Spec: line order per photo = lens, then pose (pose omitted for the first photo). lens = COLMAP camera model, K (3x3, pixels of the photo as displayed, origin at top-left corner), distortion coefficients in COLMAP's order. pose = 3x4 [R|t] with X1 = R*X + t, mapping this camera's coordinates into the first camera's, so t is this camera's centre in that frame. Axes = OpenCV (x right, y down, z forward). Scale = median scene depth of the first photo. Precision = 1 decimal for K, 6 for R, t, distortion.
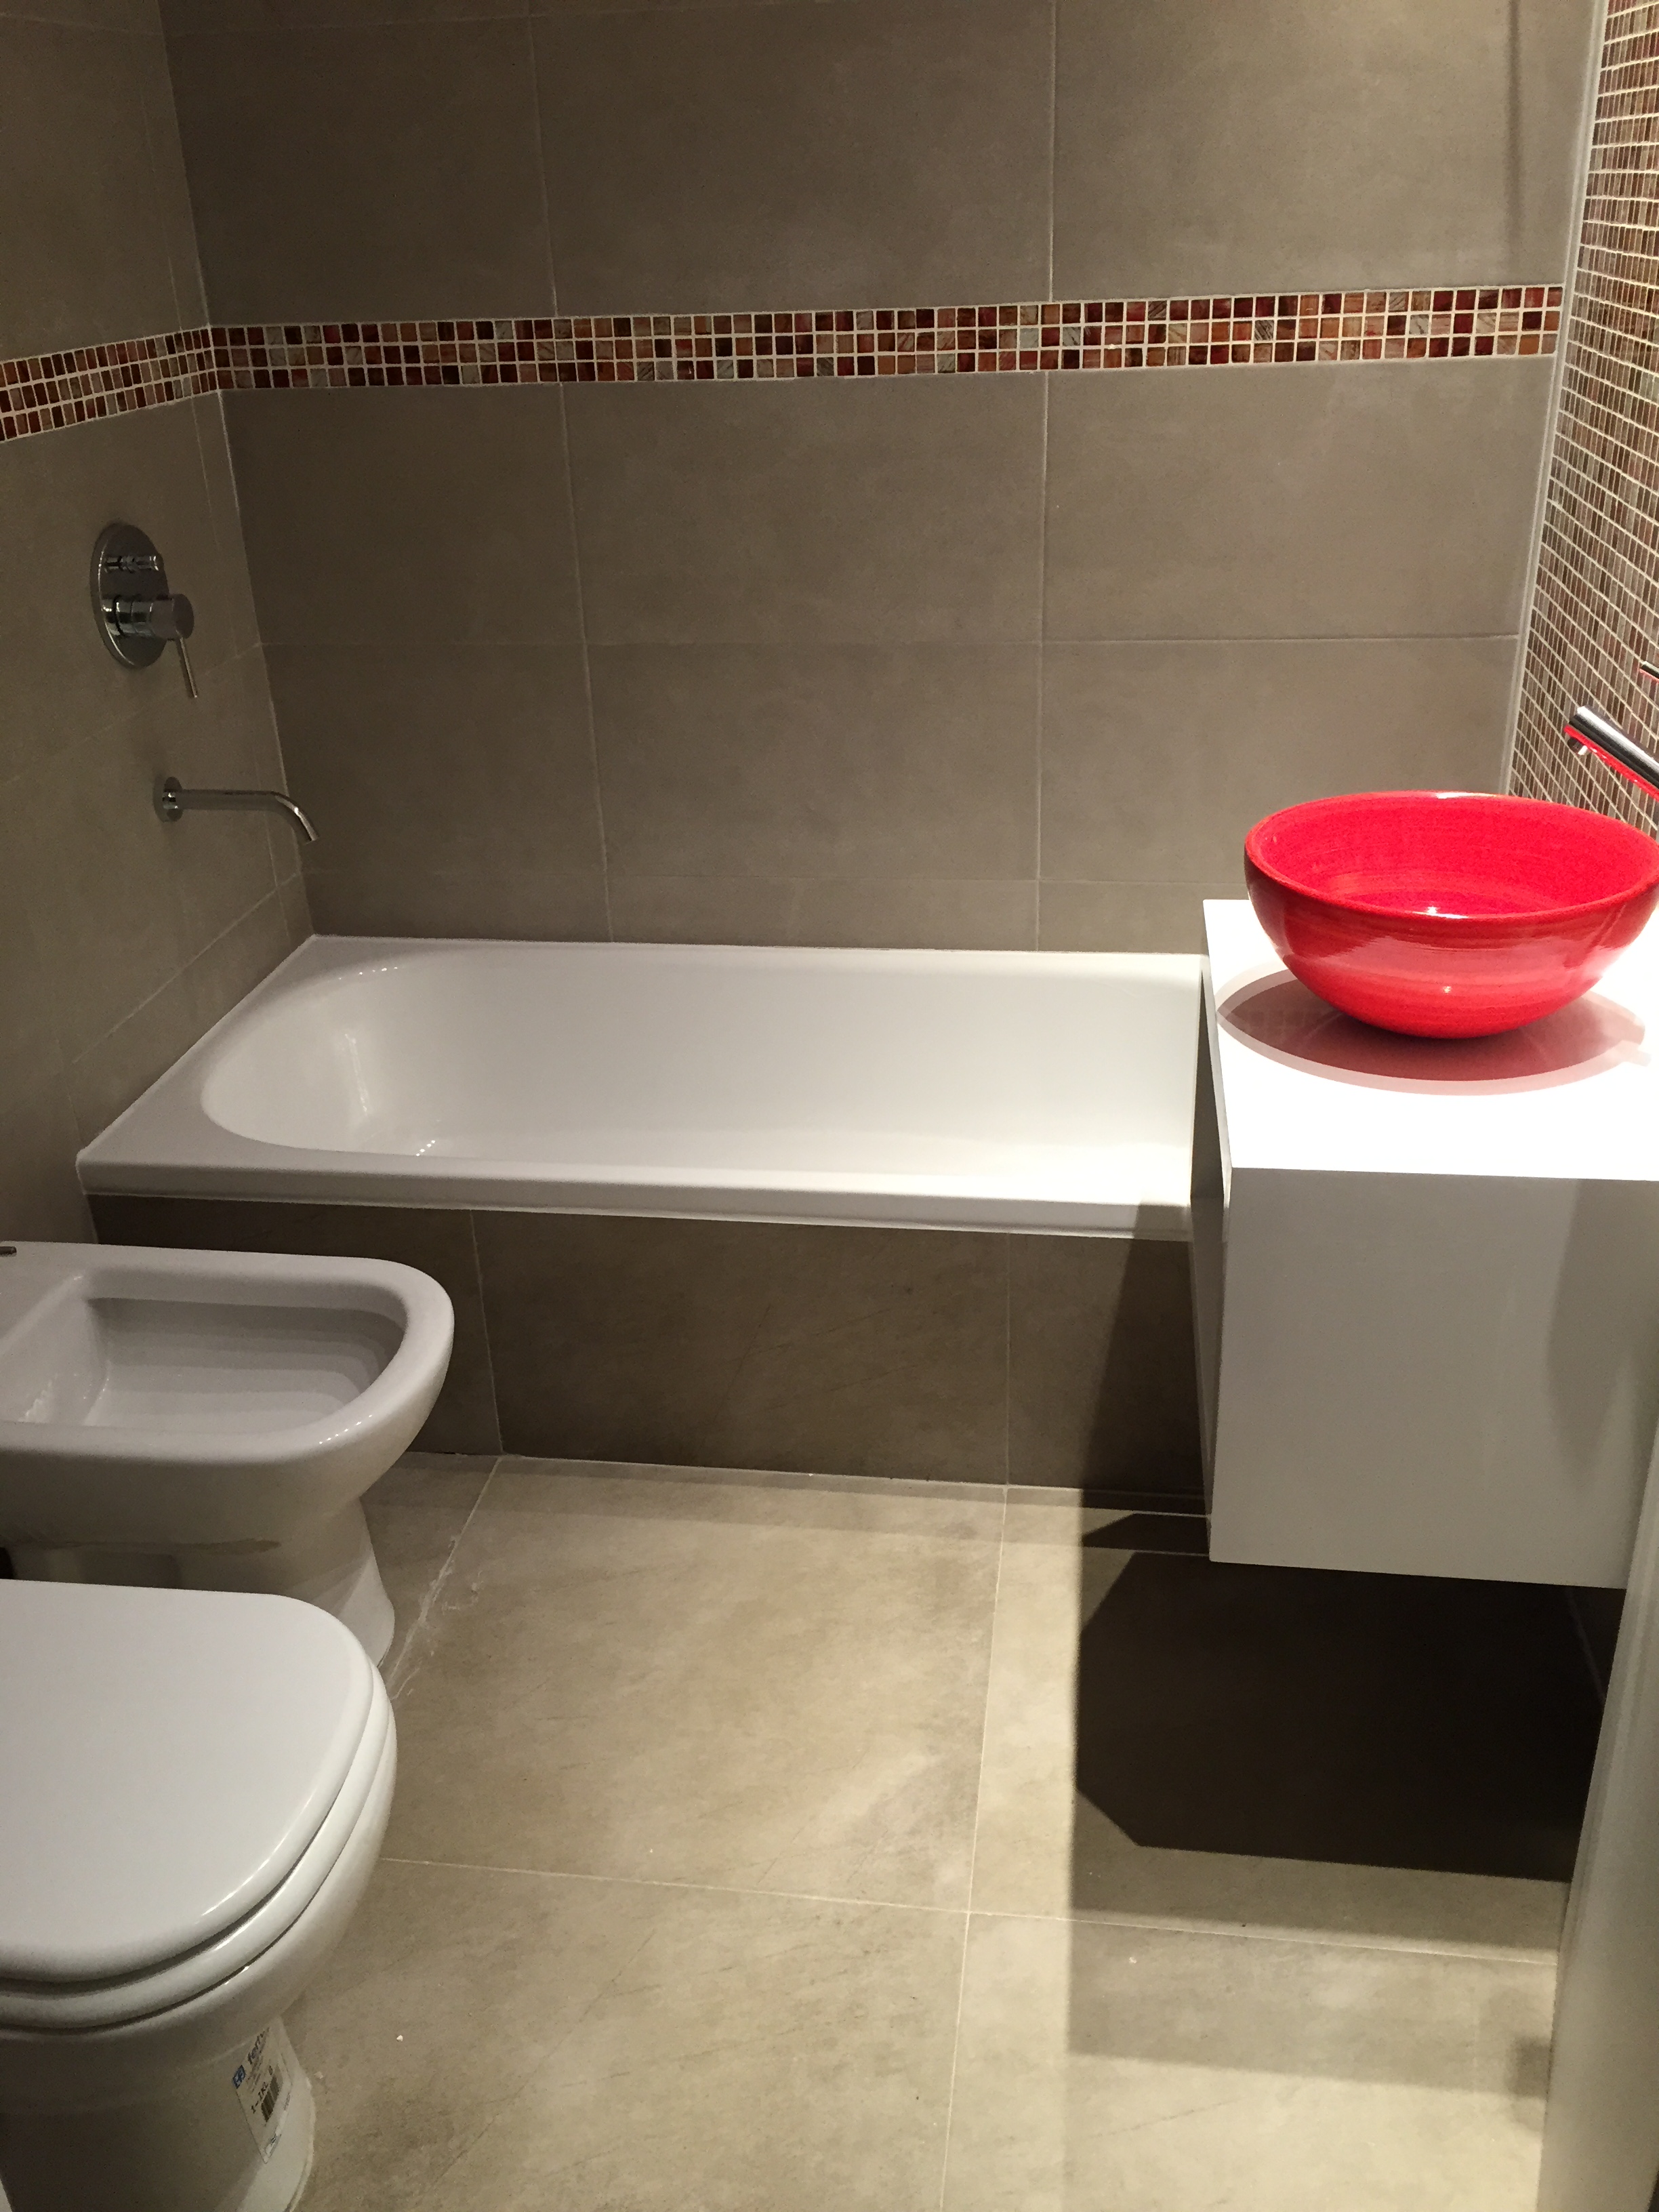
lens RADIAL K [[1900.7, 0, 829.5], [0, 1900.7, 1106.0], [0, 0, 1]] dist [0.088490, -0.130378]
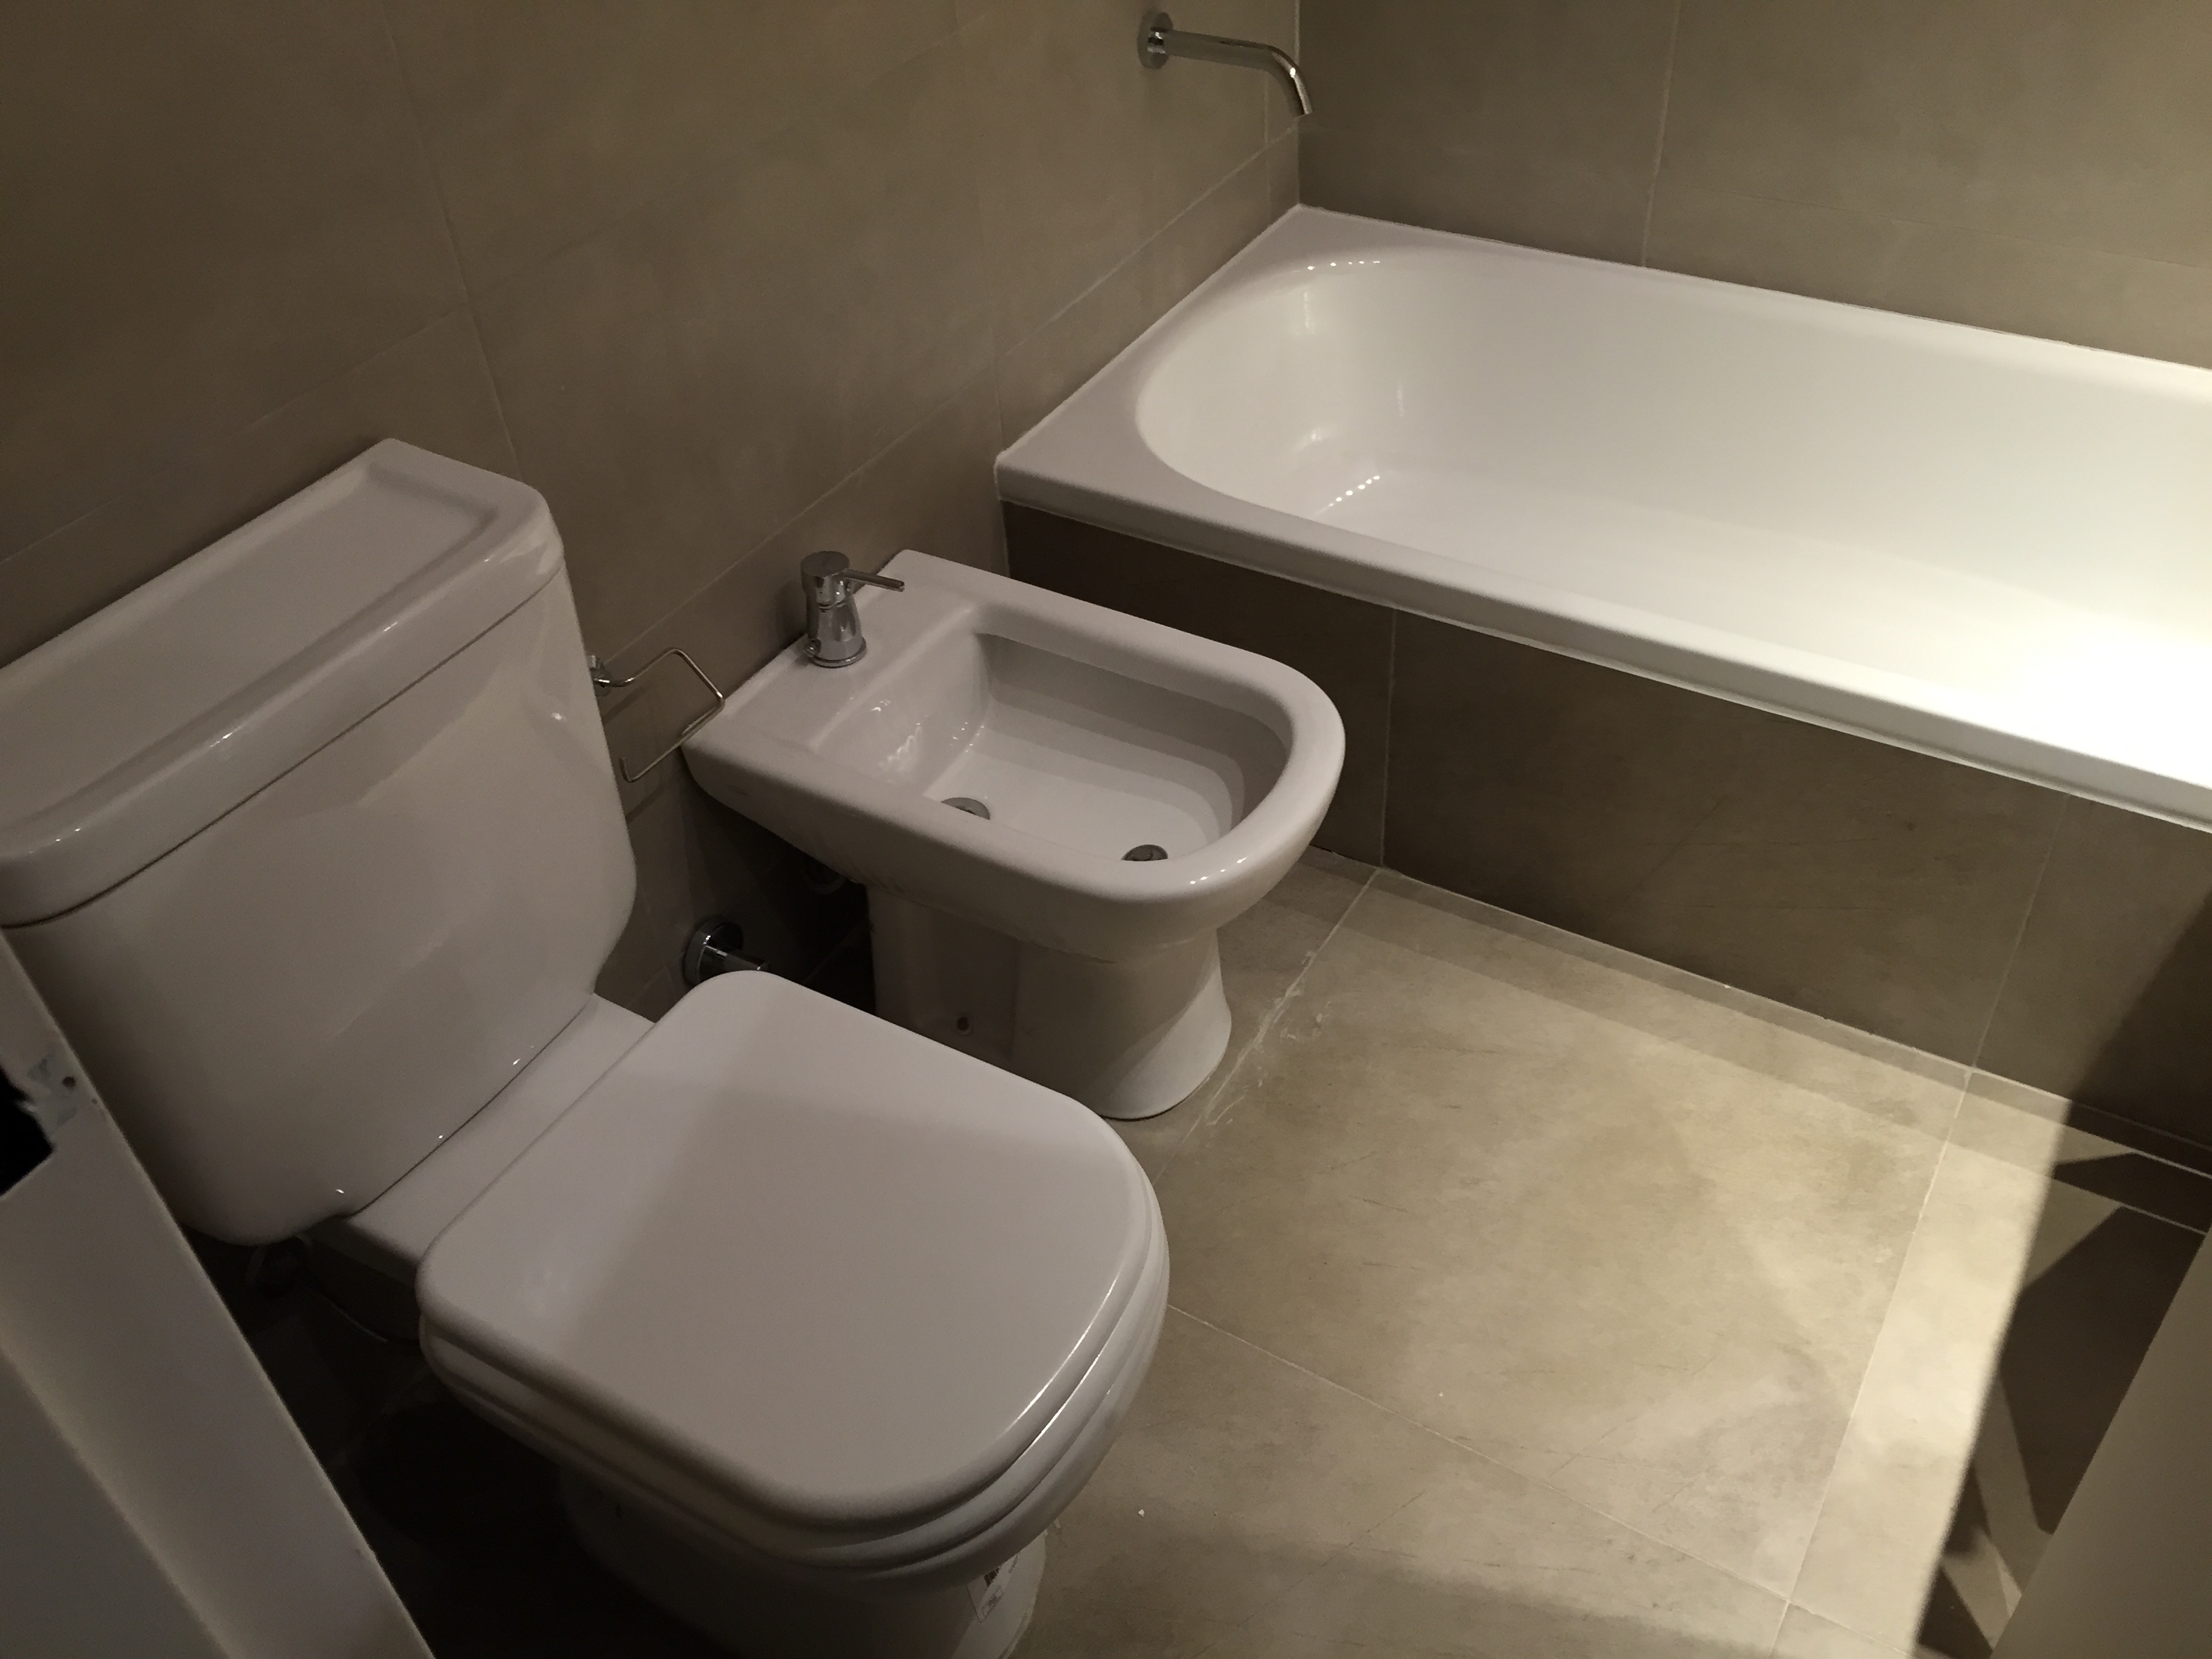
lens RADIAL K [[1900.7, 0, 1120.2], [0, 1900.7, 837.8], [0, 0, 1]] dist [0.088490, -0.130378]
pose [[0.923216, 0.238550, -0.301274, -0.019152], [-0.147123, 0.943674, 0.296368, -0.086266], [0.355003, -0.229287, 0.906311, 0.158111]]
